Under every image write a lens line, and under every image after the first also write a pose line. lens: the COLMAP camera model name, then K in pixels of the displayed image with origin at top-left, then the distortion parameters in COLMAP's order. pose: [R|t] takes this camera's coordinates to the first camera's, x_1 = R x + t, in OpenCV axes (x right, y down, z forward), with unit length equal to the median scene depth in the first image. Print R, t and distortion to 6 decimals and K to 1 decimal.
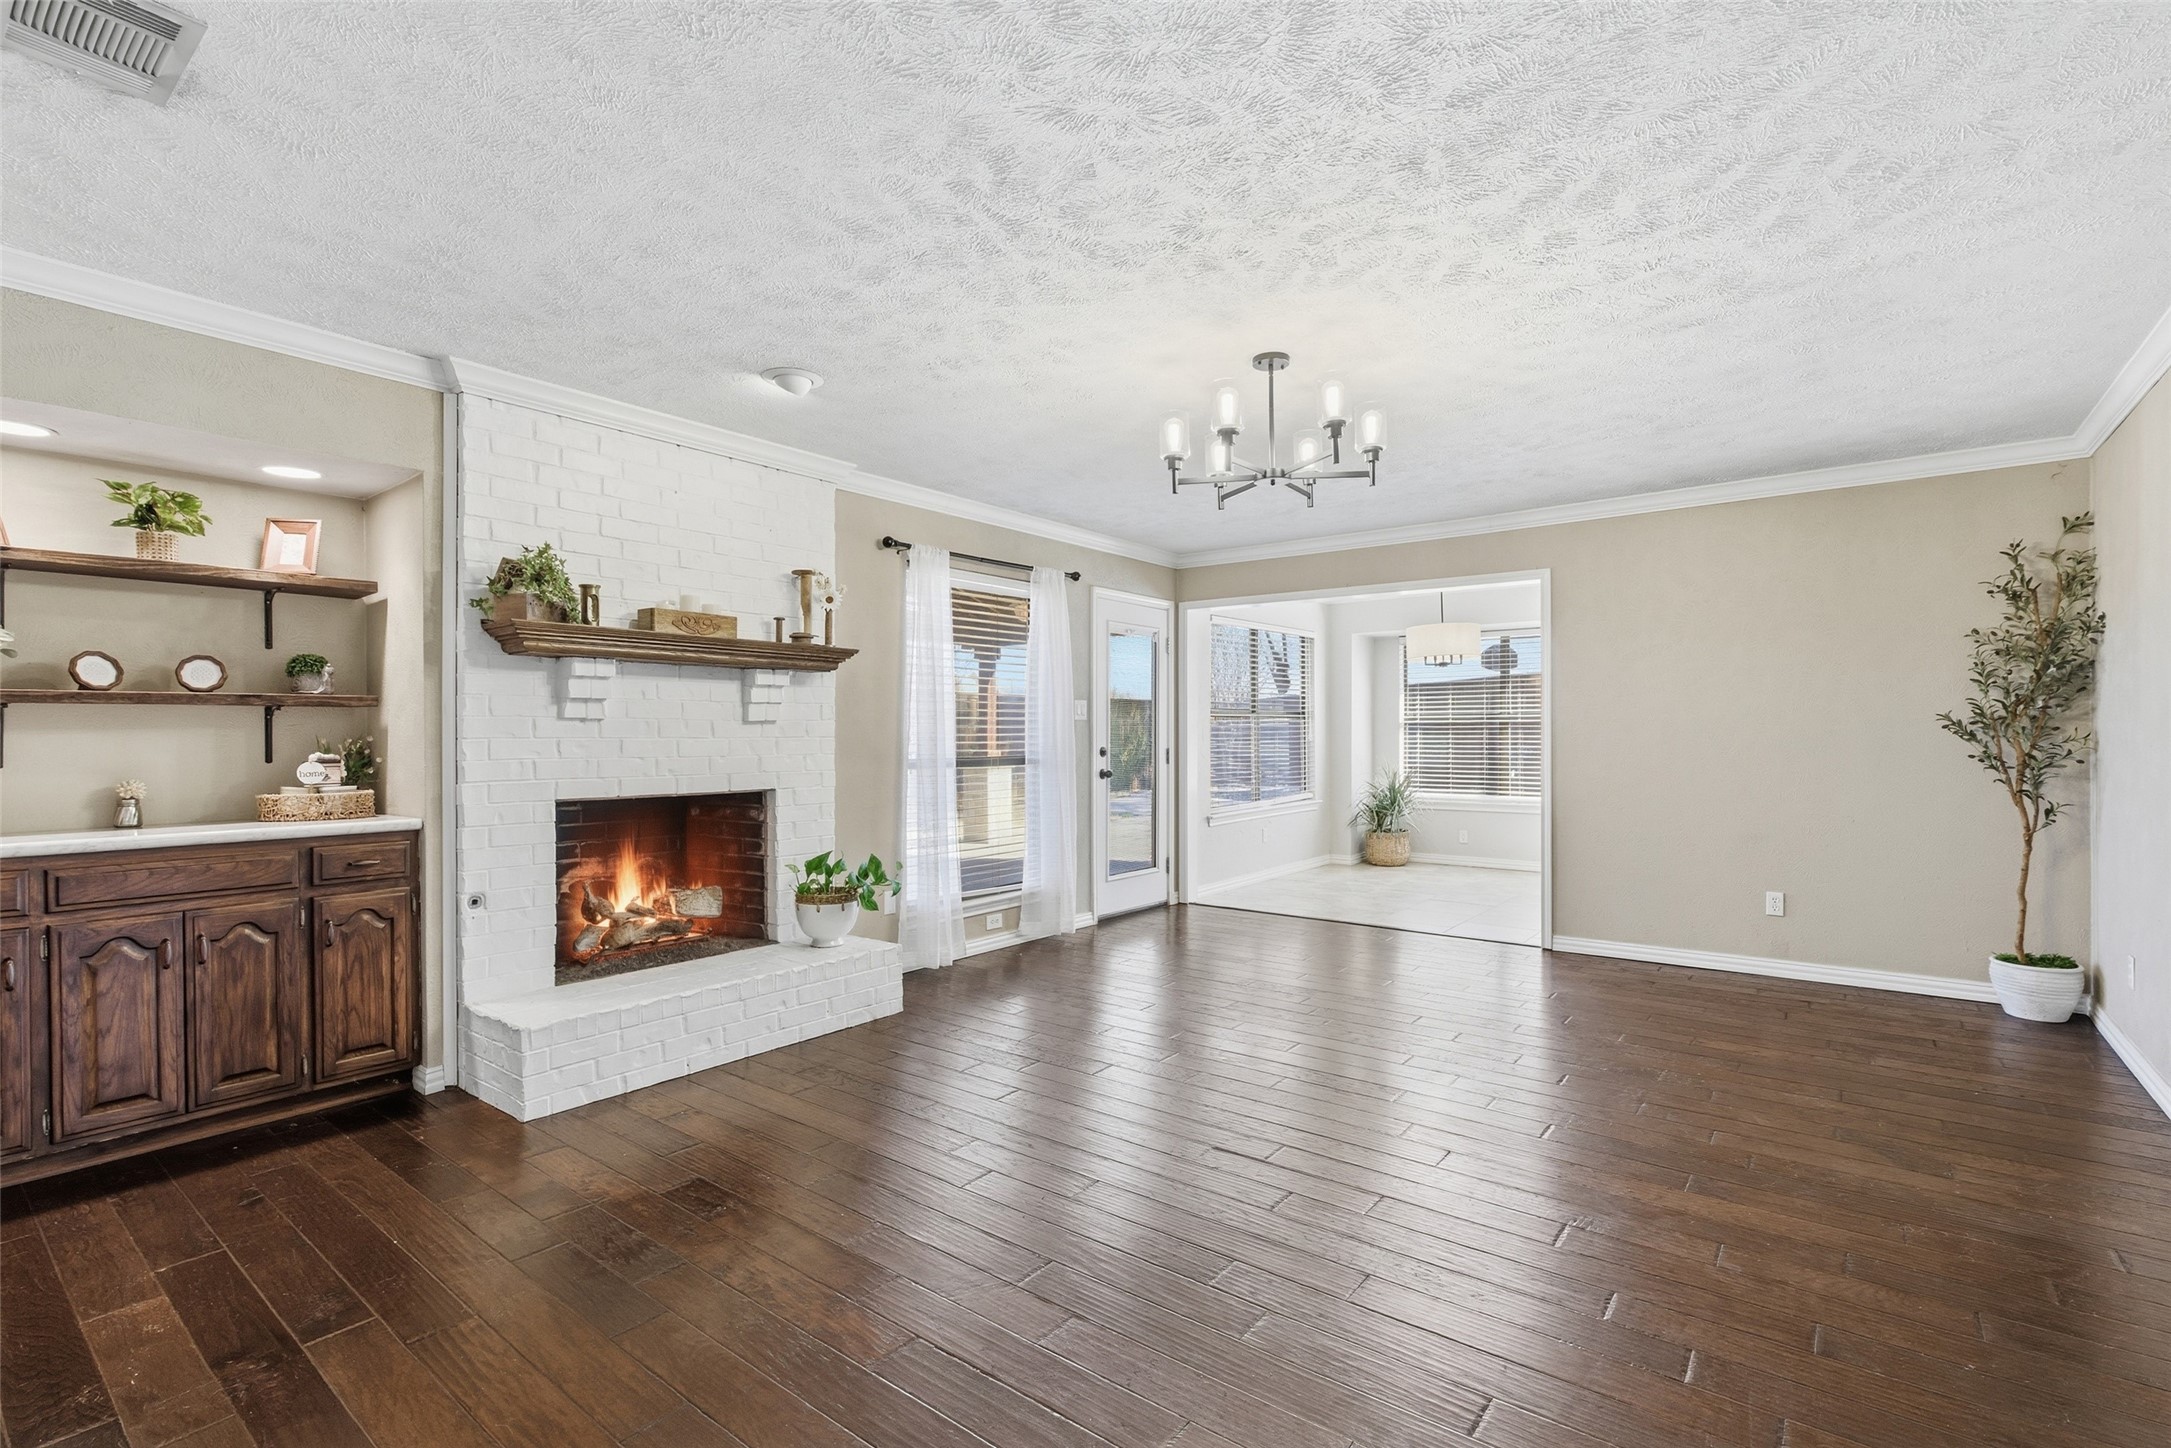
lens RADIAL K [[985.9, 0, 1086.8], [0, 985.9, 736.4], [0, 0, 1]] dist [-0.002190, 0.000205]
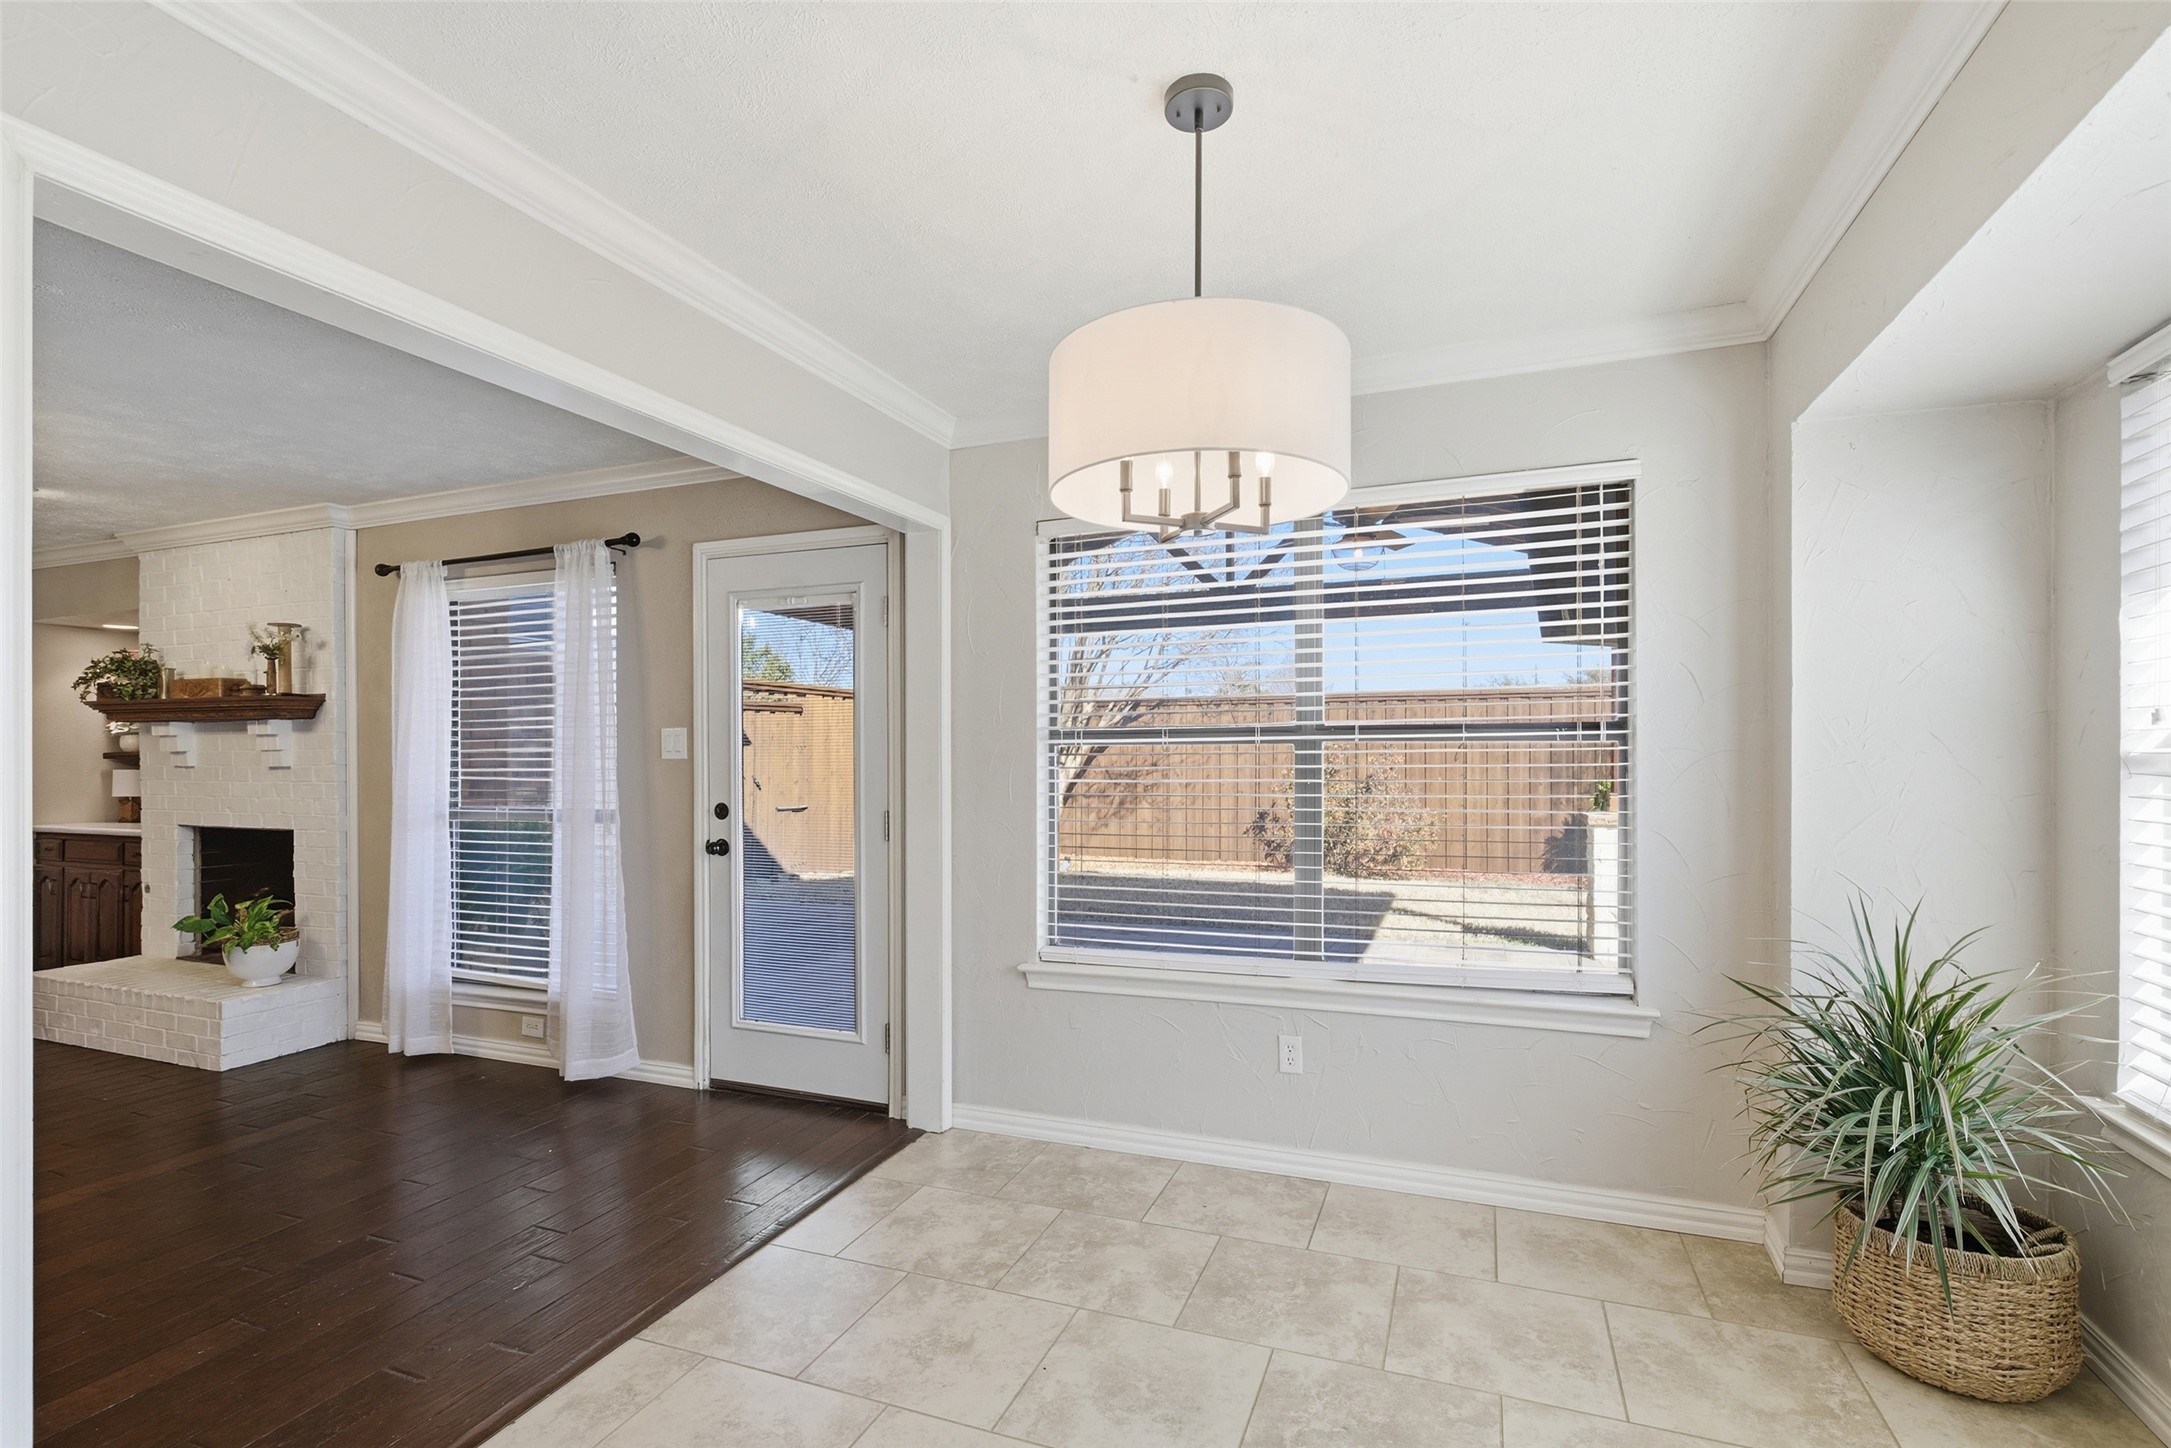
lens RADIAL K [[1009.6, 0, 1083.5], [0, 1009.6, 749.9], [0, 0, 1]] dist [0.000276, 0.000561]
pose [[0.280620, 0.001964, -0.959817, 1.270676], [0.004498, 0.999984, 0.003362, -0.043488], [0.959809, -0.005261, 0.280606, 1.956017]]
